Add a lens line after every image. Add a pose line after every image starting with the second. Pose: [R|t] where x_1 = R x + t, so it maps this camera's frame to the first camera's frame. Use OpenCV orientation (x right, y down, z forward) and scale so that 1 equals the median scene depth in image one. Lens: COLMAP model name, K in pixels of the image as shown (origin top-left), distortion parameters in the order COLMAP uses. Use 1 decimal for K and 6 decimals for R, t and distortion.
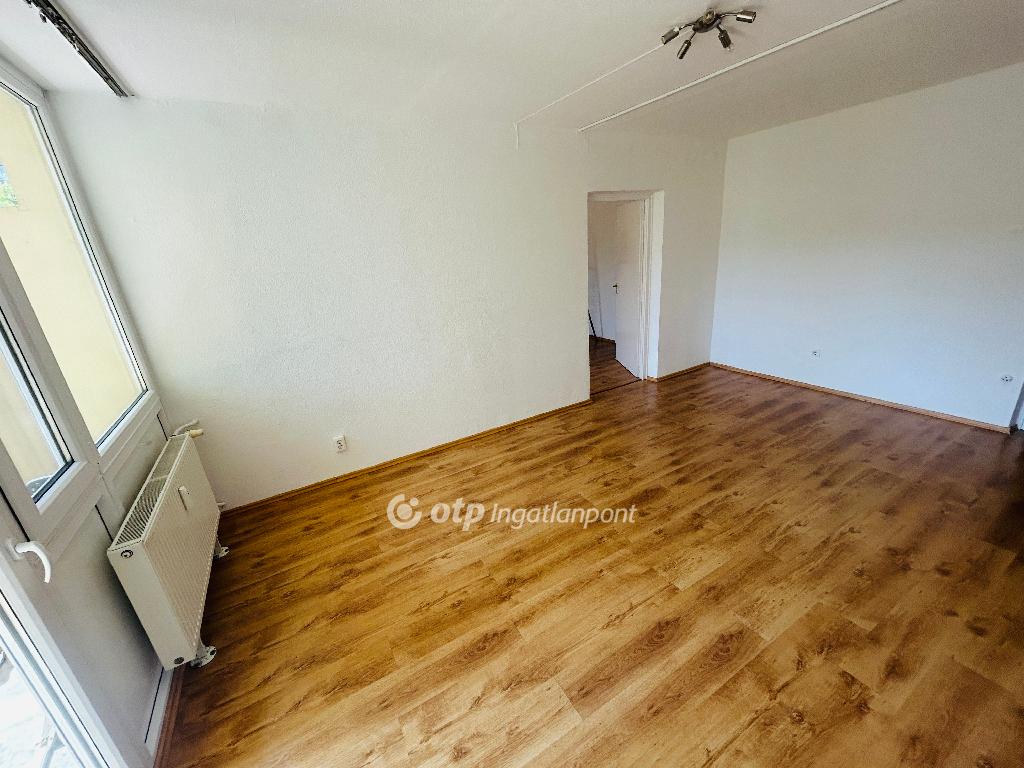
lens RADIAL K [[412.5, 0, 511.3], [0, 412.5, 384.7], [0, 0, 1]] dist [-0.002795, -0.000115]
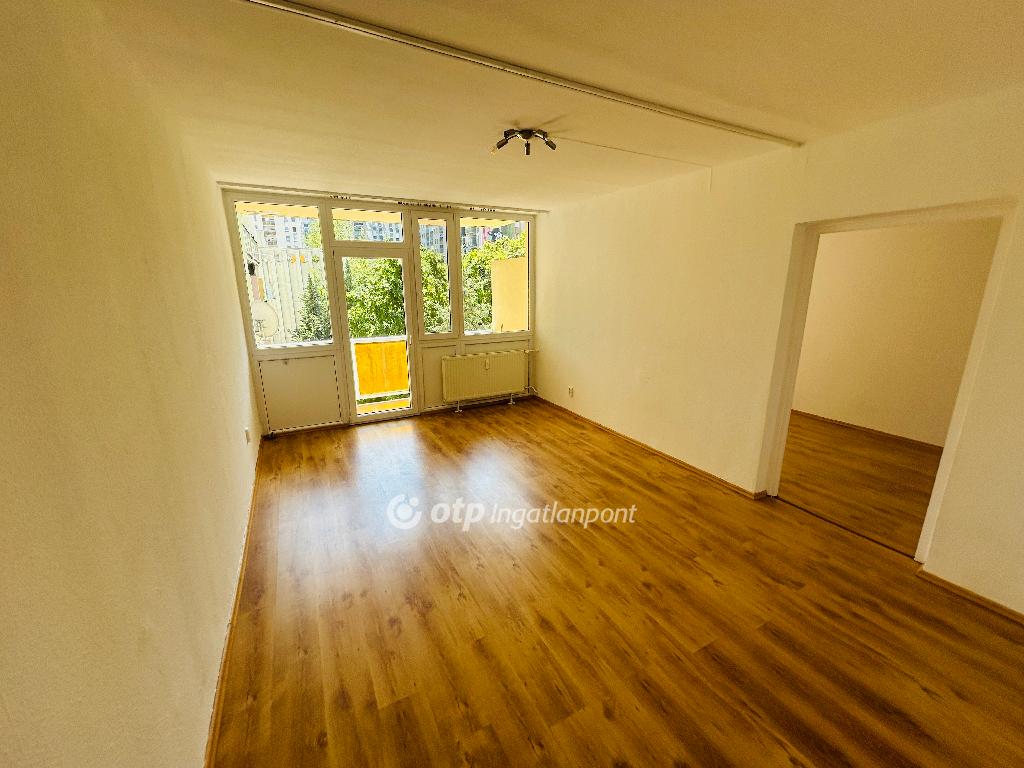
lens RADIAL K [[412.5, 0, 512.3], [0, 412.5, 383.7], [0, 0, 1]] dist [-0.002795, -0.000115]
pose [[-0.035640, 0.311671, -0.949522, 1.152274], [-0.318873, 0.896915, 0.306372, -0.315211], [0.947127, 0.313696, 0.067418, 0.640584]]
